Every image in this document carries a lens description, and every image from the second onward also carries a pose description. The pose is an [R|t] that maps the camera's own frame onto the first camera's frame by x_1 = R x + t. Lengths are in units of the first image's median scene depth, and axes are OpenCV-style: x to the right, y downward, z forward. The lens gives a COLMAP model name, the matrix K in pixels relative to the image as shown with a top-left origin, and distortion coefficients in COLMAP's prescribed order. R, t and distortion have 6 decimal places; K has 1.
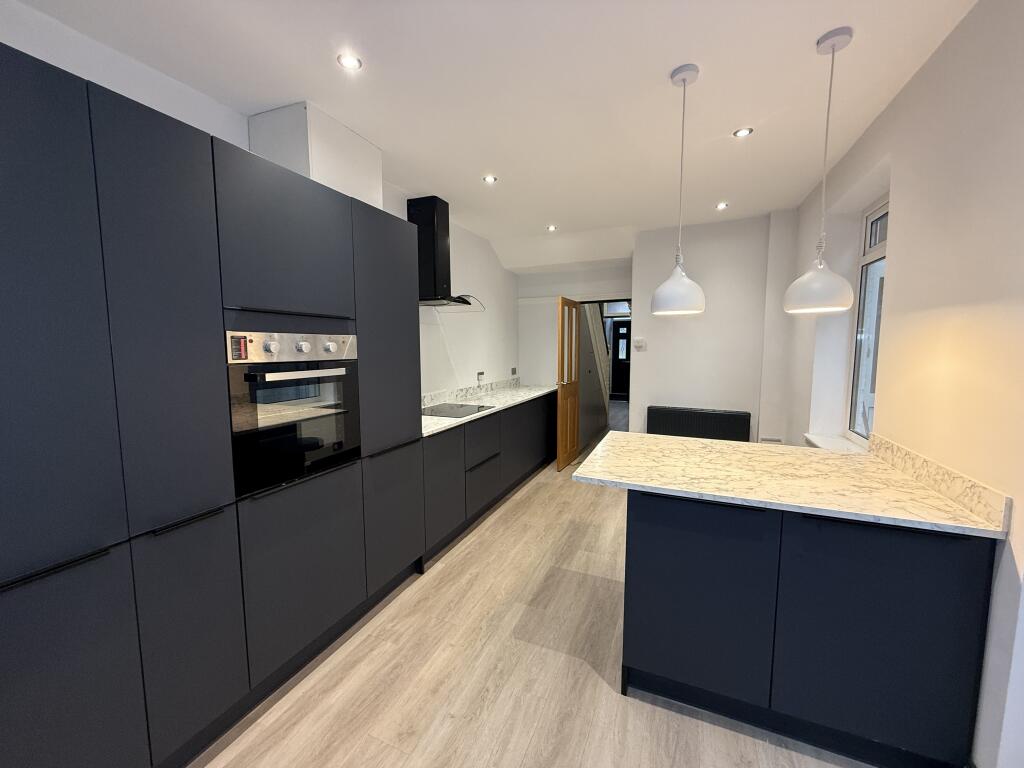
lens RADIAL K [[410.1, 0, 510.4], [0, 410.1, 385.0], [0, 0, 1]] dist [0.000373, -0.000268]
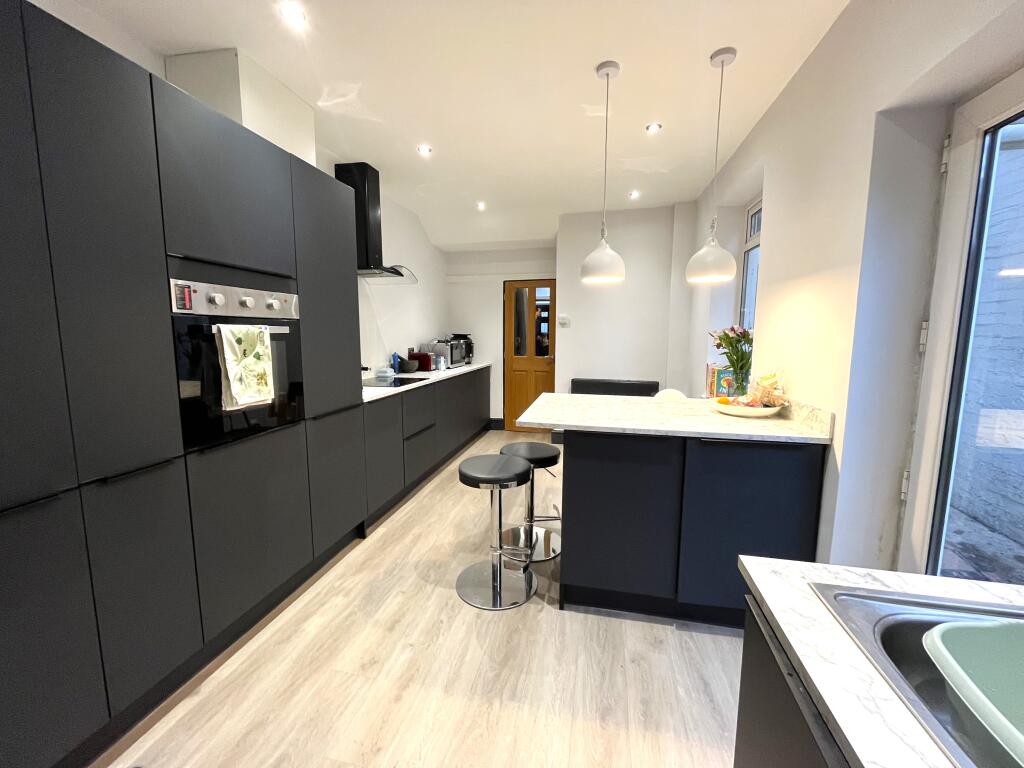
lens RADIAL K [[416.2, 0, 511.4], [0, 416.2, 384.9], [0, 0, 1]] dist [-0.003666, -0.000902]
pose [[0.981339, -0.017444, 0.191492, -0.067955], [0.011924, 0.999480, 0.029943, 0.075270], [-0.191915, -0.027101, 0.981037, -0.096418]]
